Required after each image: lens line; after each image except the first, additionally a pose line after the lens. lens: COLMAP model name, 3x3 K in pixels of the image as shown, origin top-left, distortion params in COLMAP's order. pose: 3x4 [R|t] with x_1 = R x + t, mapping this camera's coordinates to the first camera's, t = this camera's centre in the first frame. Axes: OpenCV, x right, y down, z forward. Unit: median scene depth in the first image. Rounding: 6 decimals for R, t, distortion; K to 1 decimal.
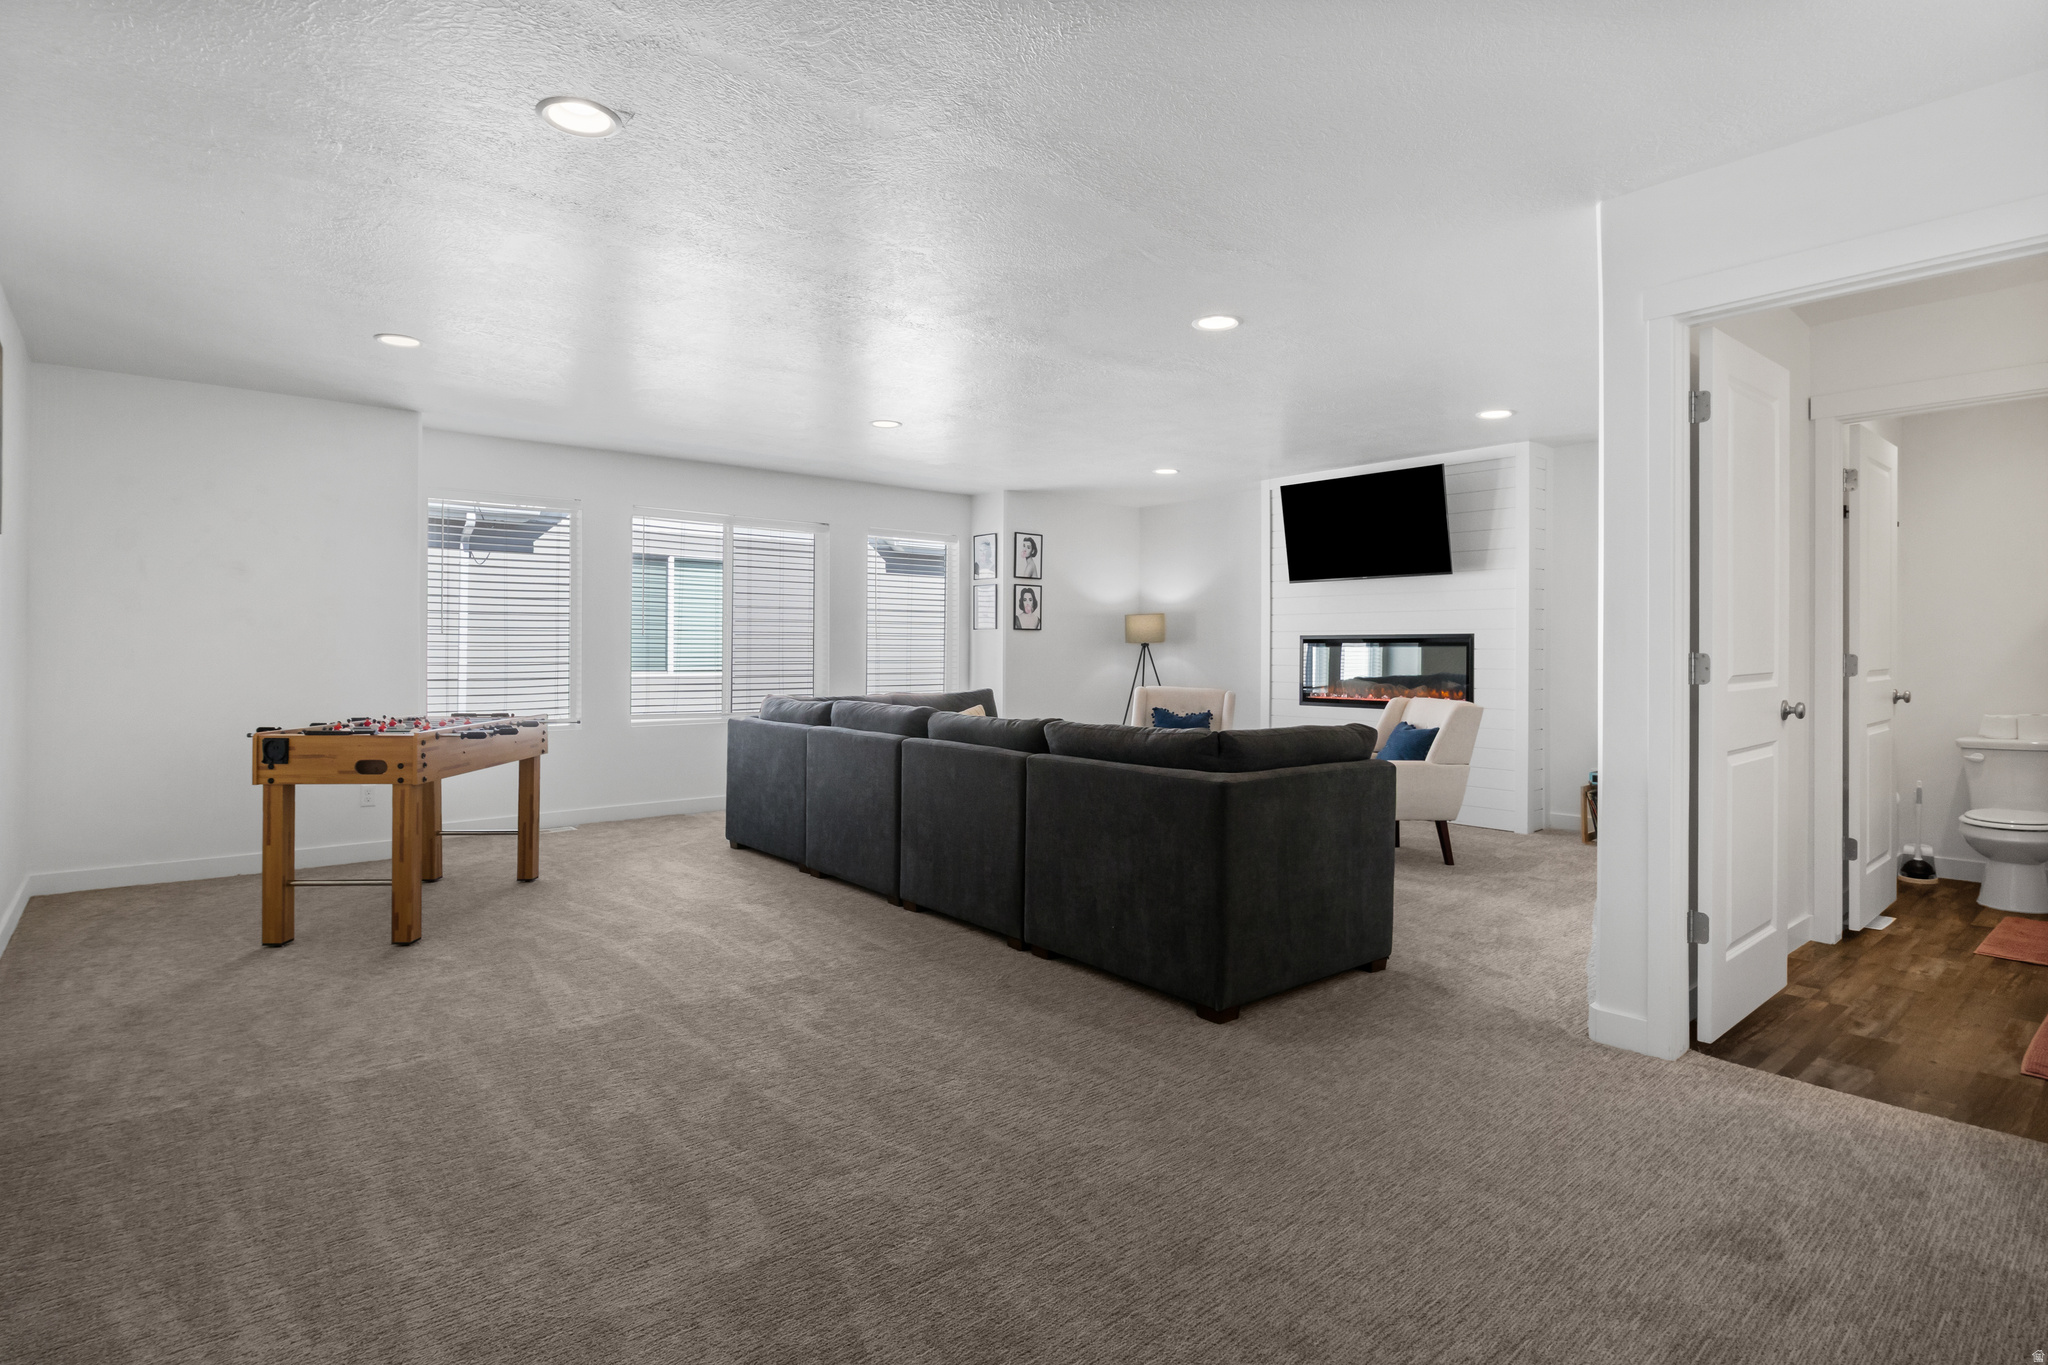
lens RADIAL K [[1028.7, 0, 1015.2], [0, 1028.7, 616.5], [0, 0, 1]] dist [-0.004377, -0.004580]
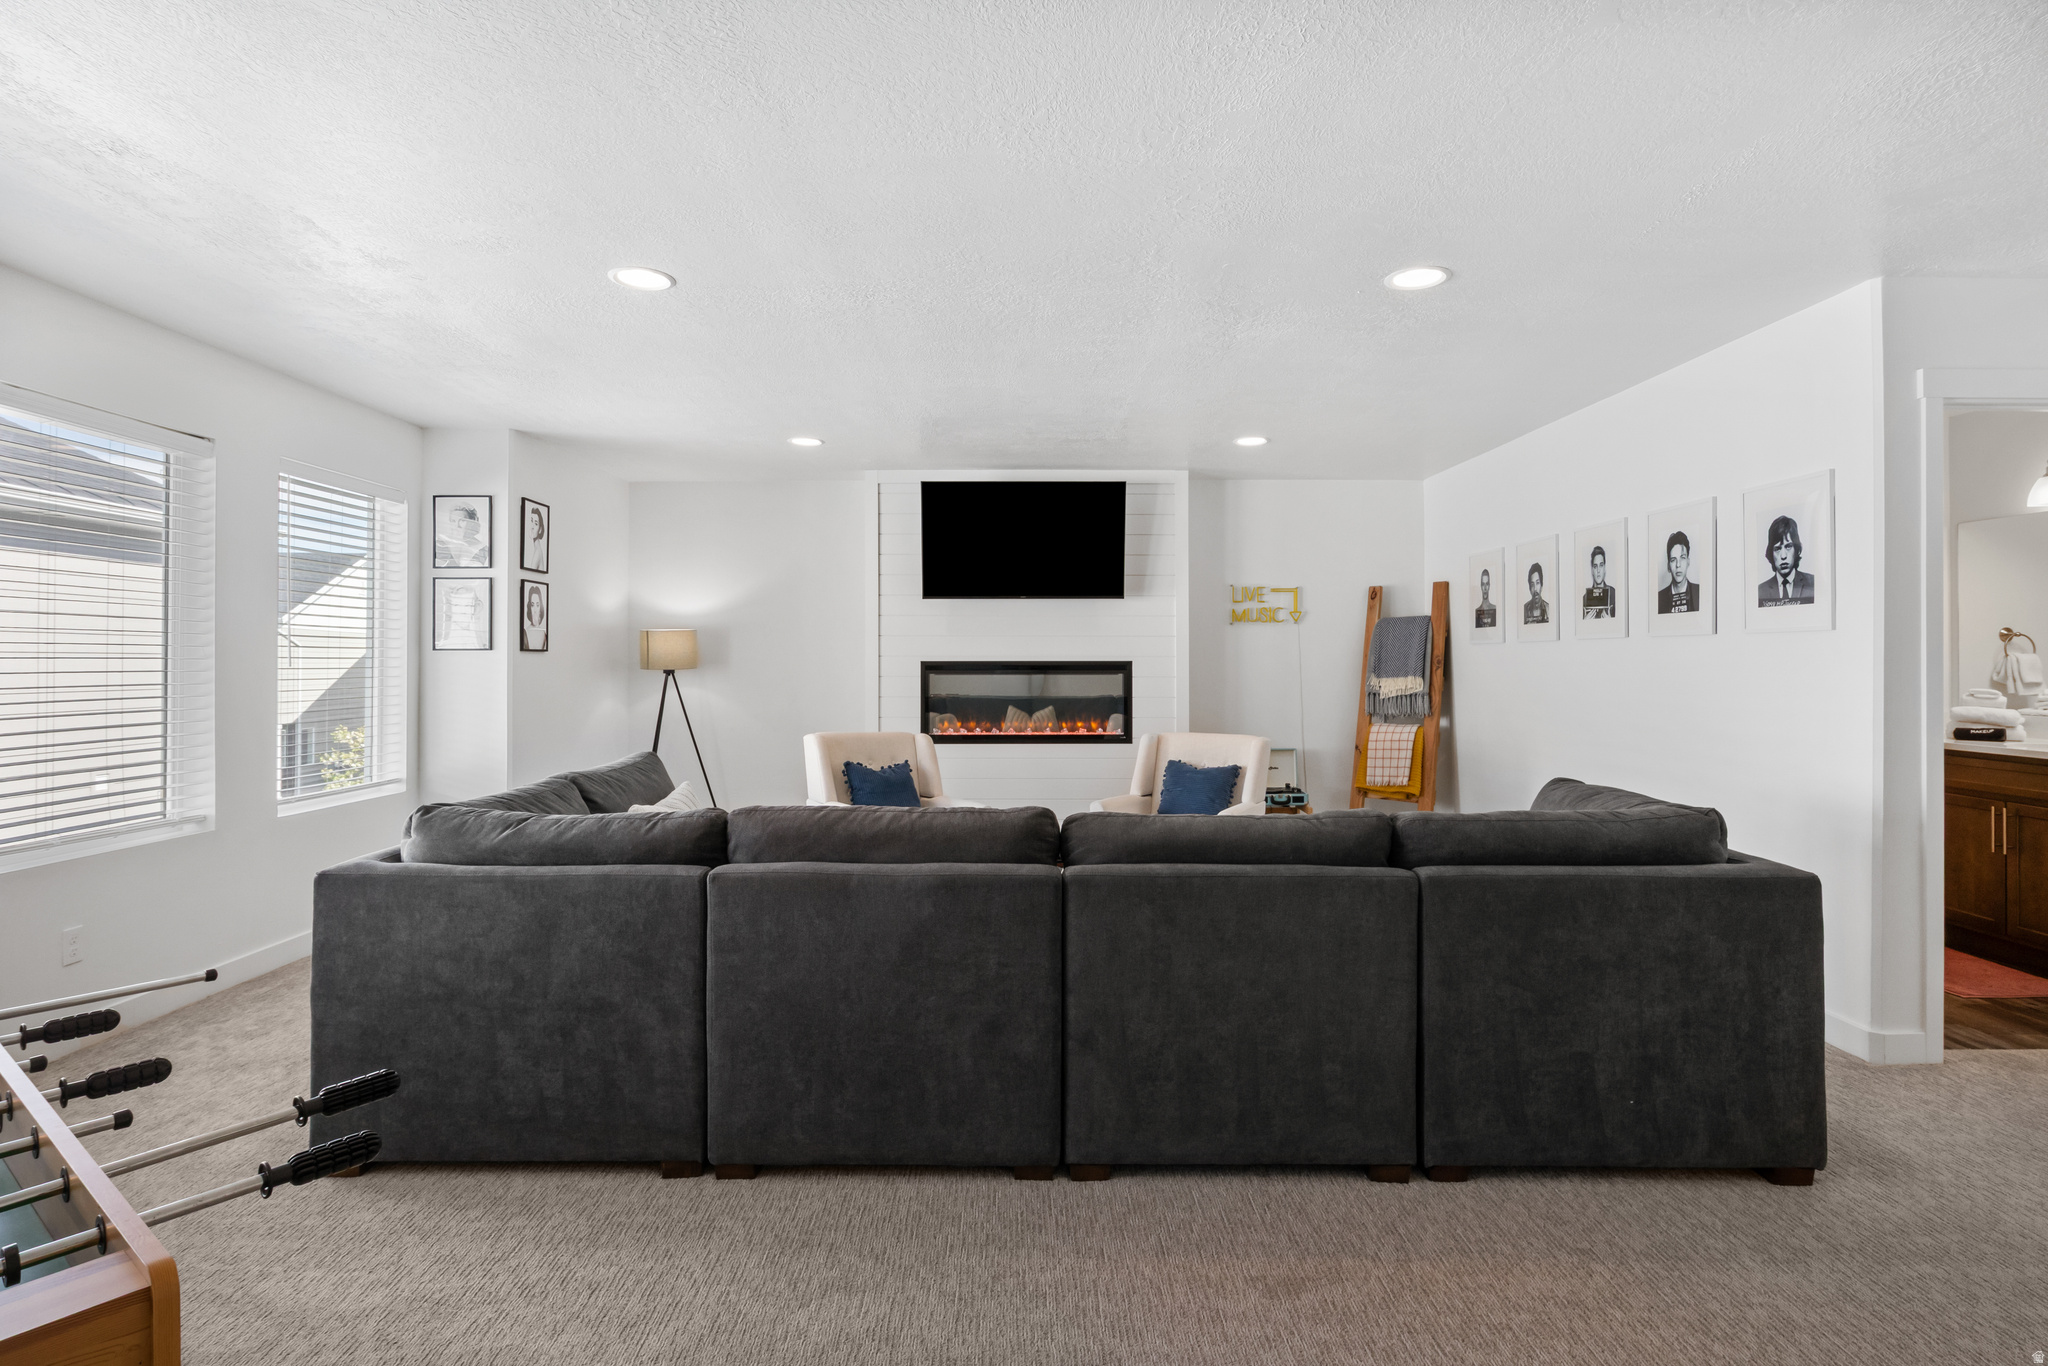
lens RADIAL K [[1028.7, 0, 1023.5], [0, 1028.7, 652.2], [0, 0, 1]] dist [-0.004377, -0.004580]
pose [[0.641724, 0.001463, 0.766934, -0.360476], [-0.020802, 0.999663, 0.015498, -0.003601], [-0.766653, -0.025899, 0.641539, 0.446891]]
